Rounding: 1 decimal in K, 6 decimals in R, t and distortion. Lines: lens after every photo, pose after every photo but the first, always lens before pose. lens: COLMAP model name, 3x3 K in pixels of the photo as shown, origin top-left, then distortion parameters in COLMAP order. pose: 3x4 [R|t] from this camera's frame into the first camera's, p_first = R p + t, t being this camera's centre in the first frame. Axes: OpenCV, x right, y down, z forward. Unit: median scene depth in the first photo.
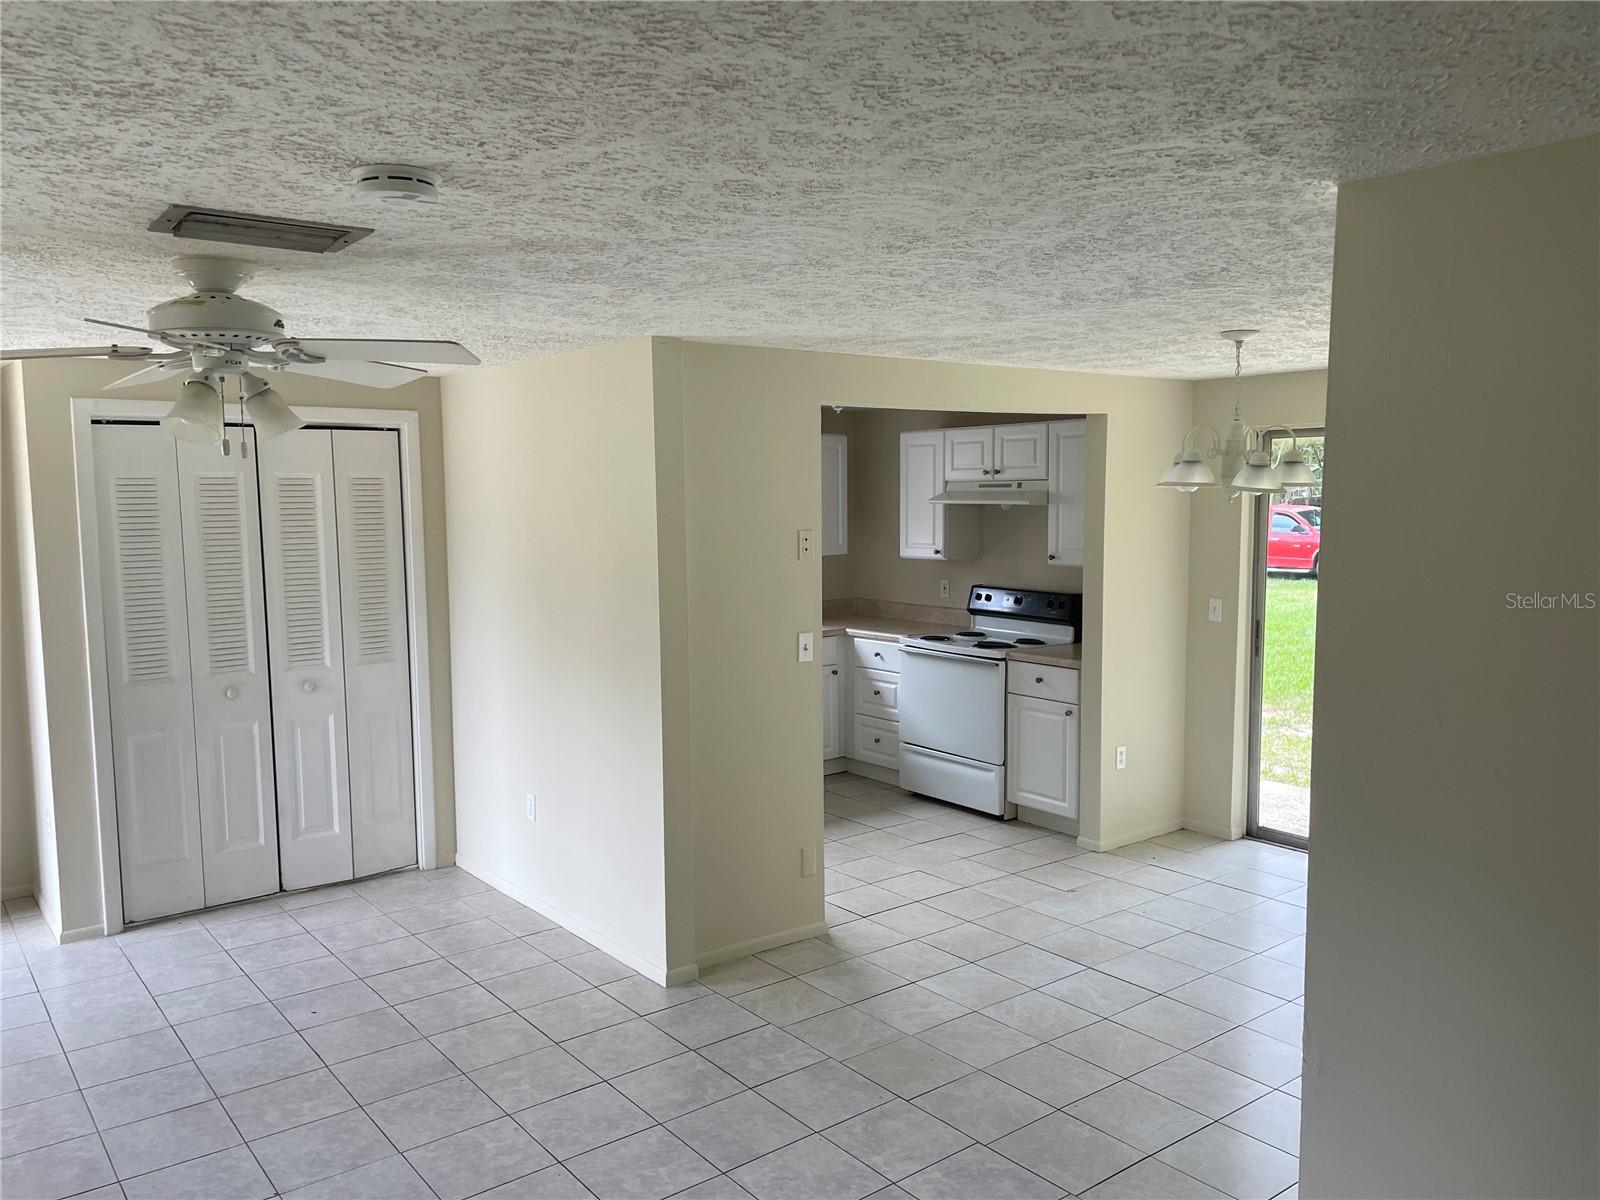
lens RADIAL K [[1208.2, 0, 785.3], [0, 1208.2, 605.6], [0, 0, 1]] dist [0.104790, -0.126875]
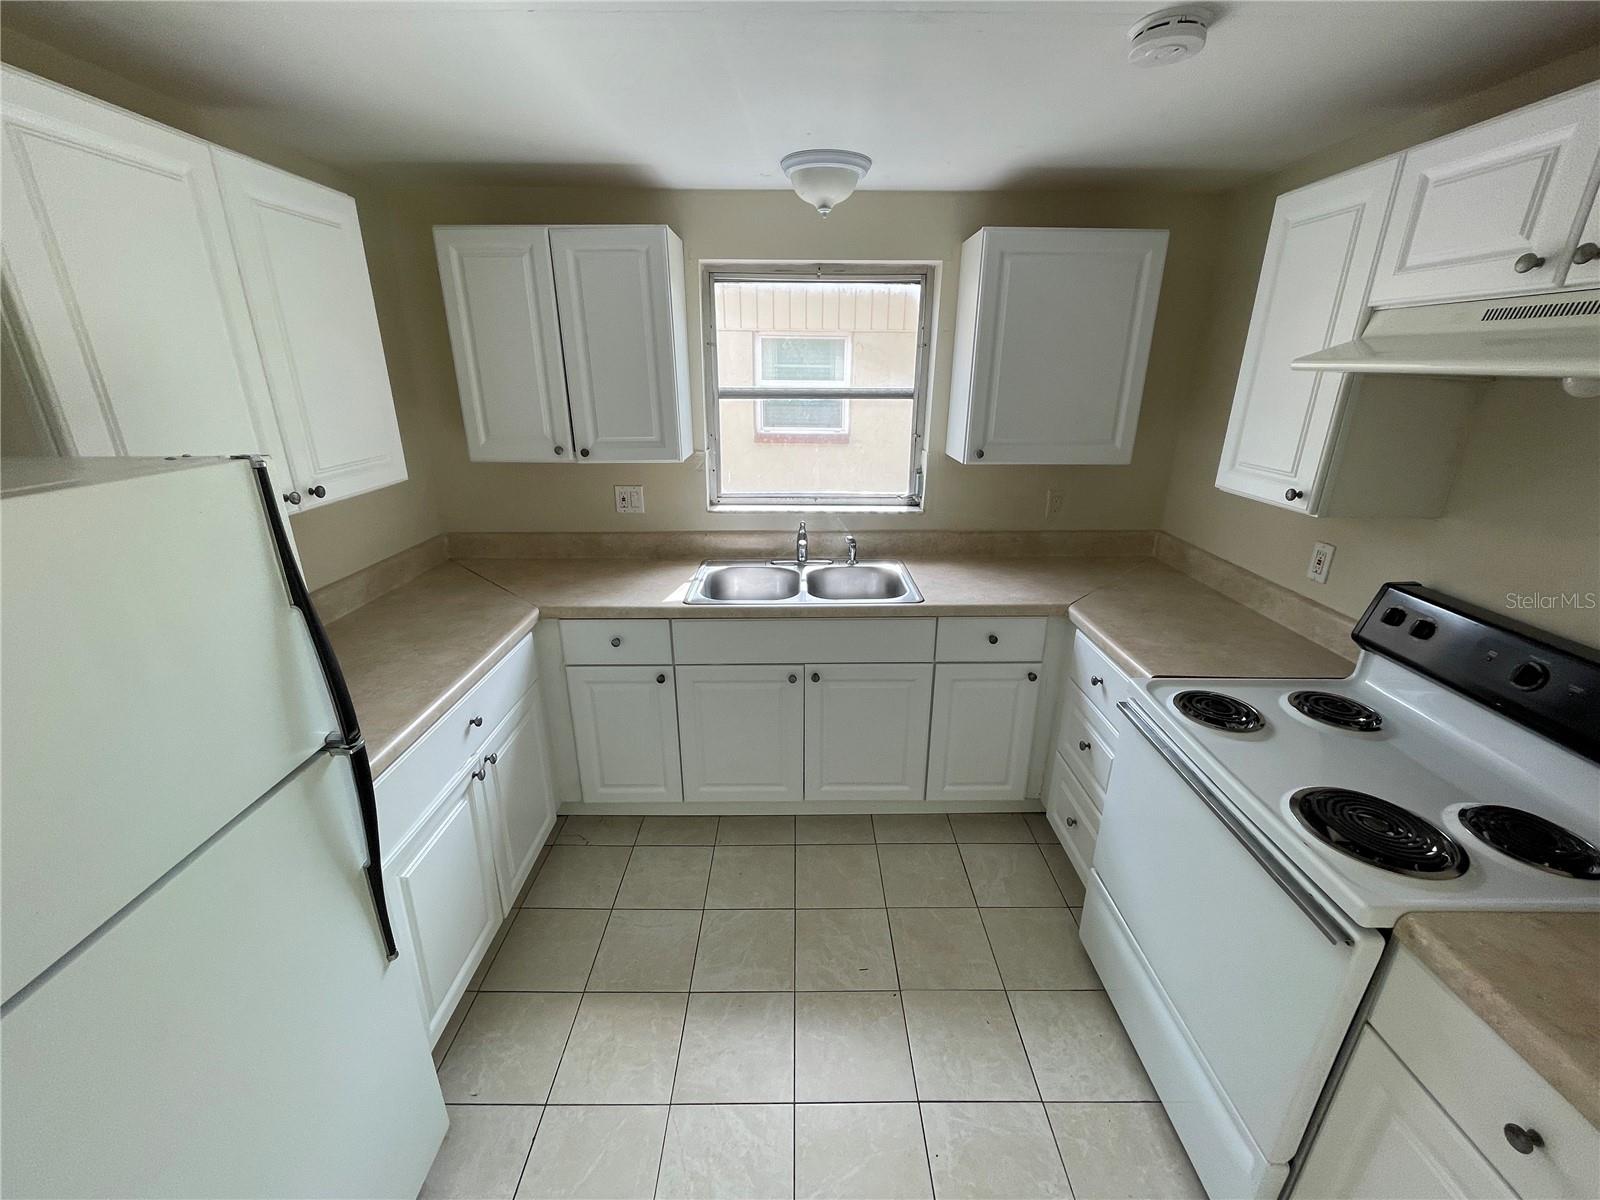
lens RADIAL K [[647.9, 0, 799.2], [0, 647.9, 596.4], [0, 0, 1]] dist [-0.005097, -0.000210]
pose [[0.792954, 0.216263, -0.569609, 0.138280], [-0.070169, 0.961080, 0.267210, -0.064525], [0.605228, -0.171916, 0.777267, 0.800446]]
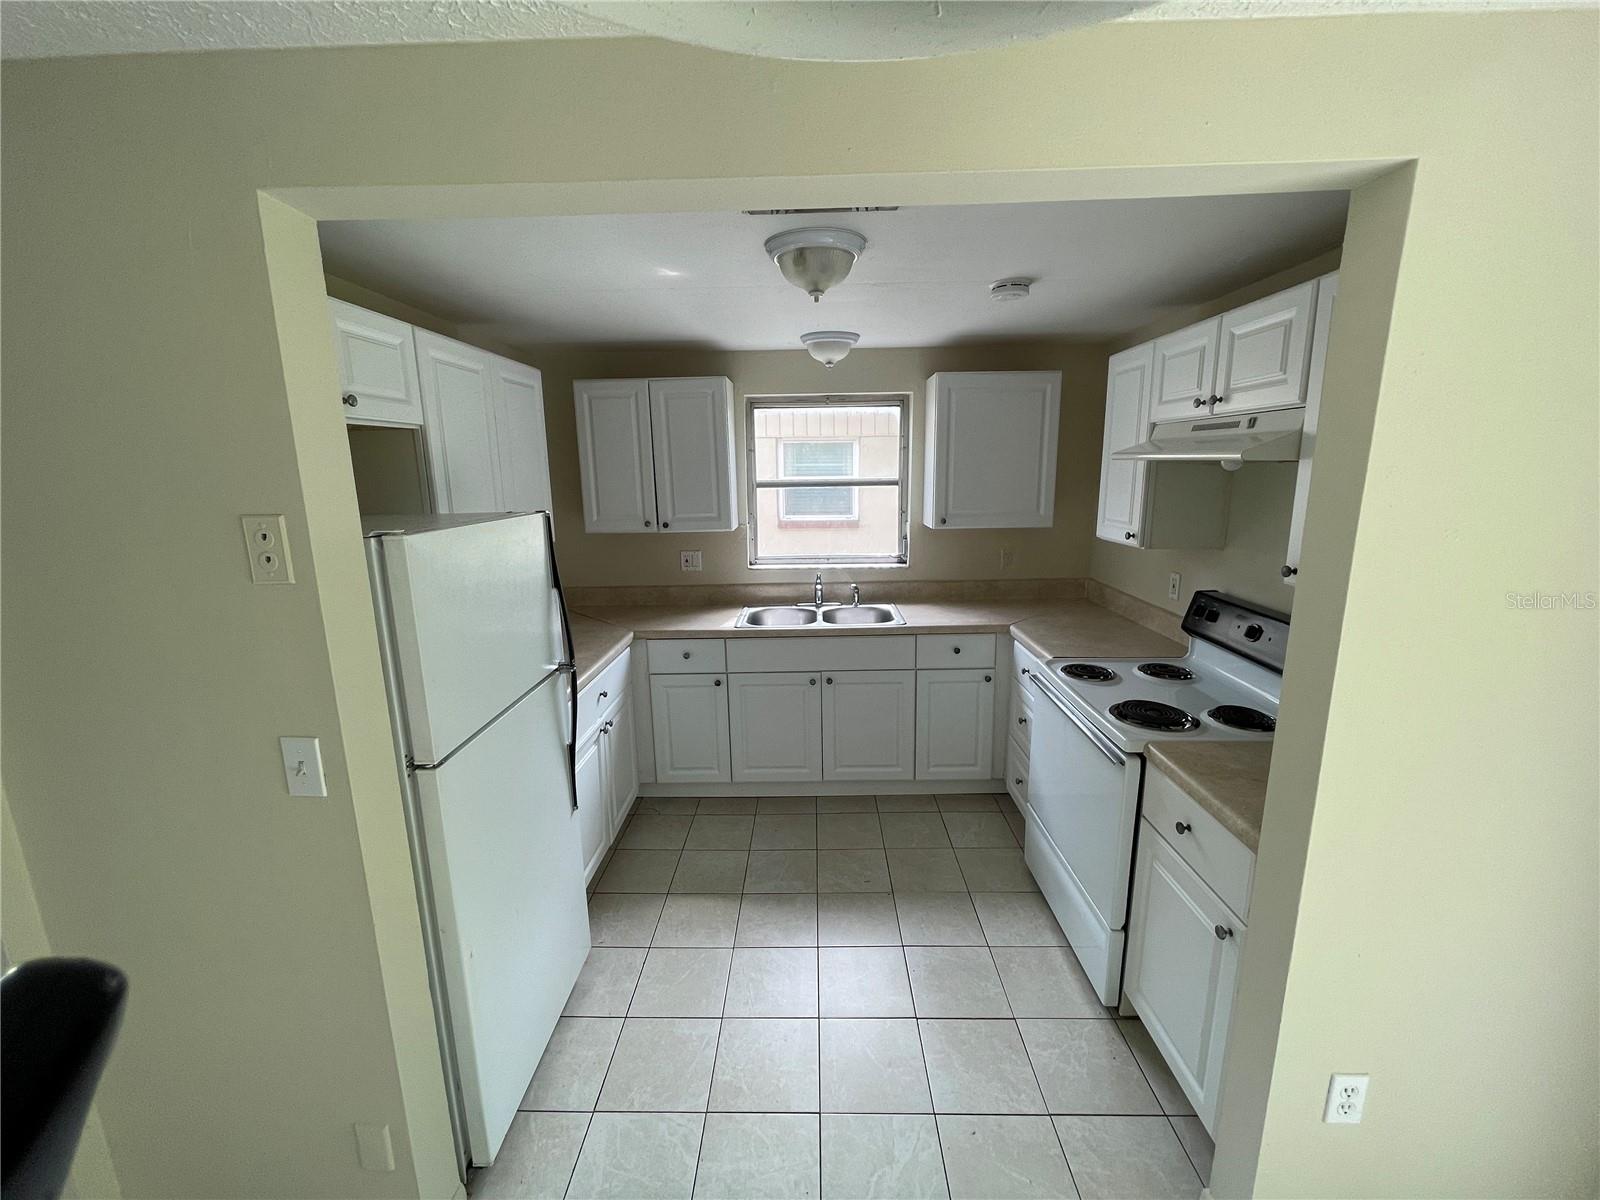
lens RADIAL K [[651.0, 0, 798.4], [0, 651.0, 594.6], [0, 0, 1]] dist [-0.002217, -0.000462]
pose [[0.777168, 0.120353, -0.617677, 0.230056], [-0.052097, 0.990477, 0.127443, -0.053671], [0.627133, -0.066866, 0.776037, 0.682707]]
